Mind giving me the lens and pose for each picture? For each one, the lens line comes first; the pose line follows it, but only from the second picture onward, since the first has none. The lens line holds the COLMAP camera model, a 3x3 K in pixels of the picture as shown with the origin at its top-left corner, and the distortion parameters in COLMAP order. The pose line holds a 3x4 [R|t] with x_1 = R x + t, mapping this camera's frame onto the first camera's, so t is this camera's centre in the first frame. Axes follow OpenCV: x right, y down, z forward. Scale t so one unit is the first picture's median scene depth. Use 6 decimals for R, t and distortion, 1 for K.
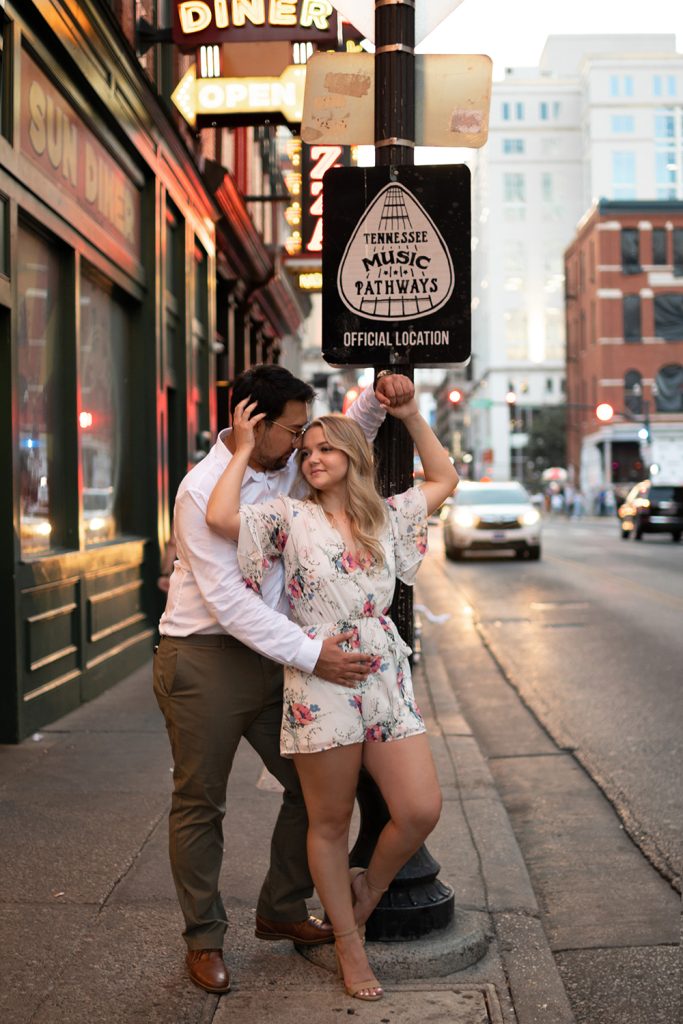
lens RADIAL K [[1356.0, 0, 343.3], [0, 1356.0, 525.4], [0, 0, 1]] dist [-0.134586, 0.042663]
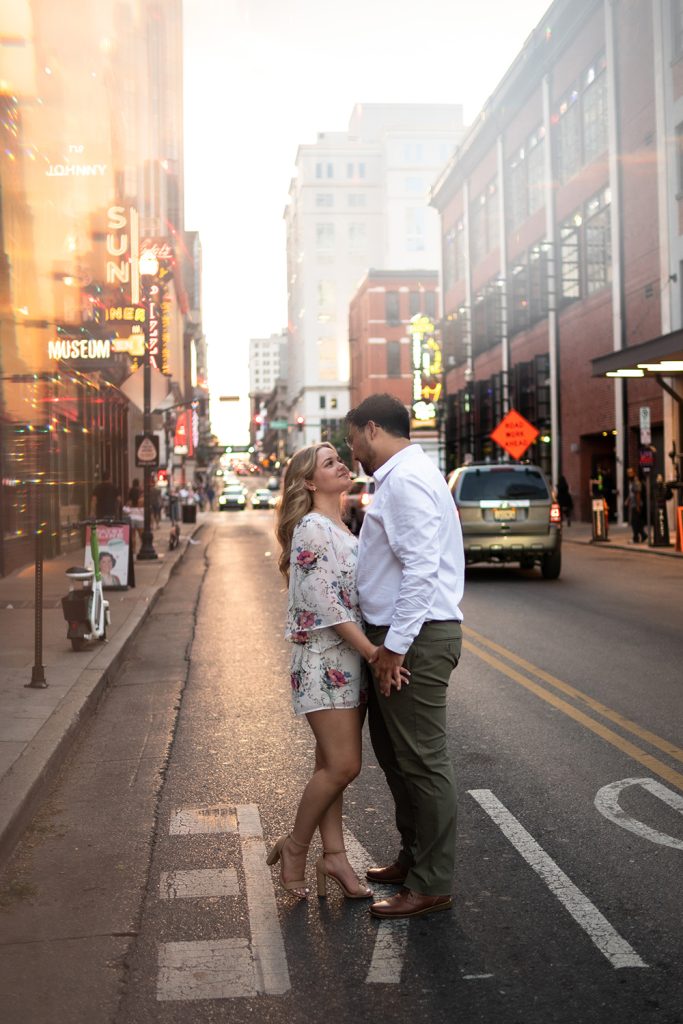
lens RADIAL K [[1356.0, 0, 343.3], [0, 1356.0, 525.4], [0, 0, 1]] dist [-0.134586, 0.042663]
pose [[0.993796, -0.006757, 0.111013, 0.015037], [0.006706, 0.999977, 0.000833, 0.009078], [-0.111016, -0.000084, 0.993819, -0.325709]]
